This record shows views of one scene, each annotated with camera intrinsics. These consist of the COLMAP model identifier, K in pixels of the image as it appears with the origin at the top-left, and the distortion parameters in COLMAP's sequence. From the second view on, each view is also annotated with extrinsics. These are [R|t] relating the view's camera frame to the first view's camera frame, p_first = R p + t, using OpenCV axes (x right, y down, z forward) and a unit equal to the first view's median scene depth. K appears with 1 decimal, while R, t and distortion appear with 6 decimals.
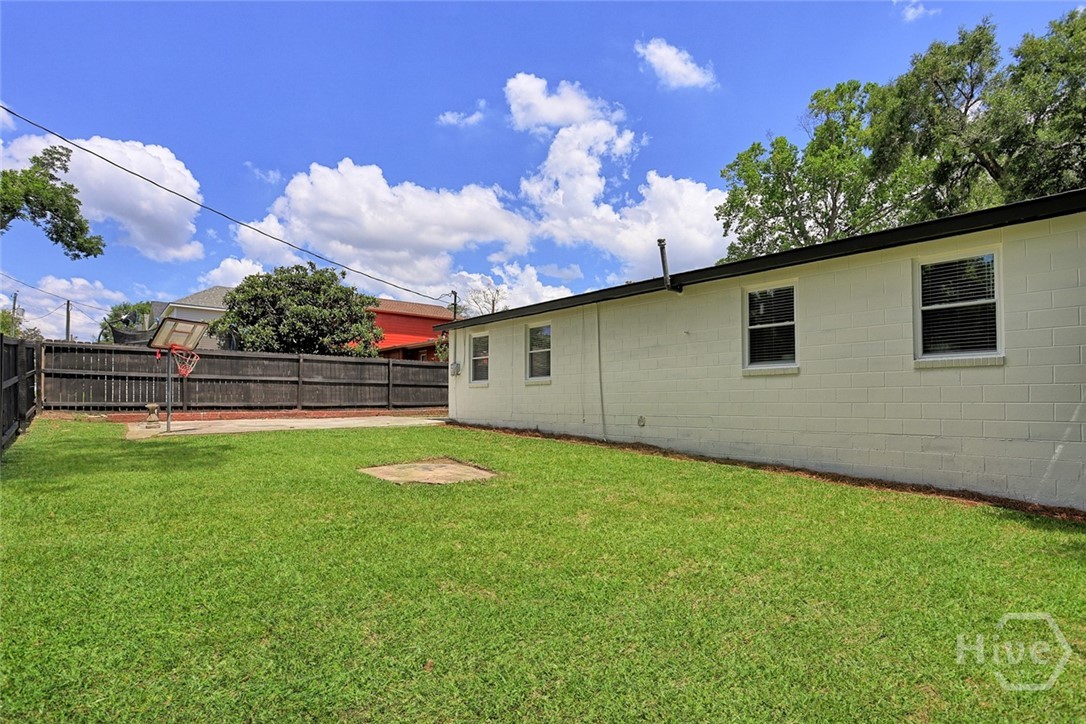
lens RADIAL K [[517.8, 0, 509.6], [0, 517.8, 382.6], [0, 0, 1]] dist [-0.004171, -0.000462]
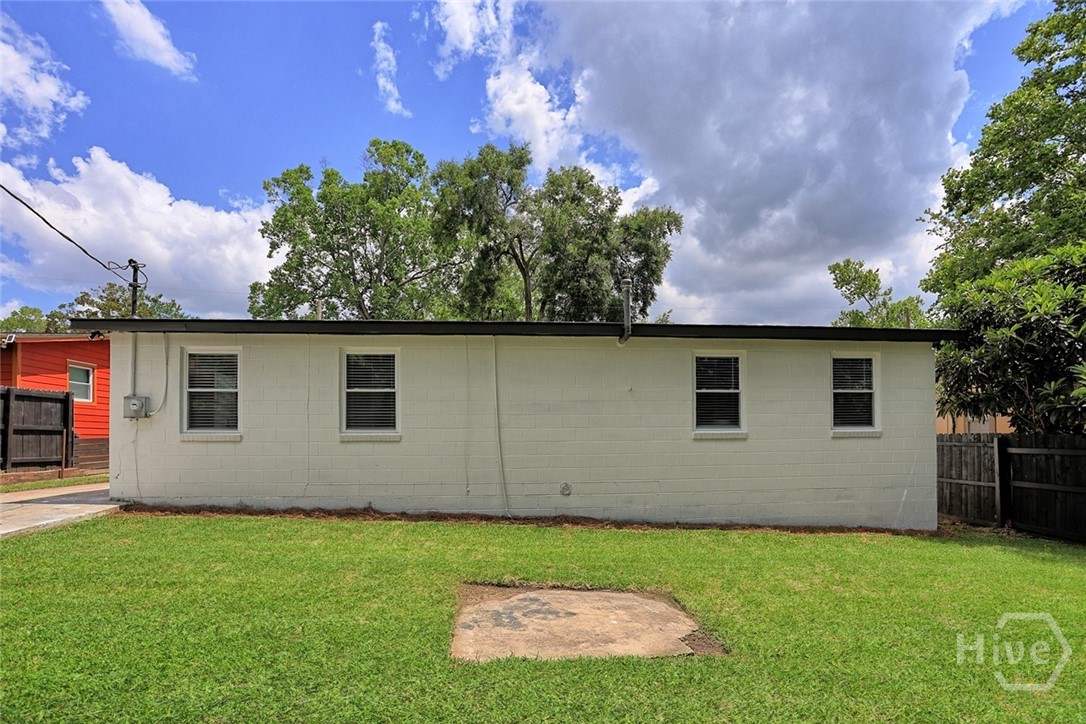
lens RADIAL K [[558.4, 0, 542.4], [0, 558.4, 437.3], [0, 0, 1]] dist [-0.038569, -0.000158]
pose [[0.591693, 0.002292, 0.806160, -0.323010], [-0.024048, 0.999601, 0.014809, -0.013613], [-0.805804, -0.028149, 0.591512, 0.335196]]
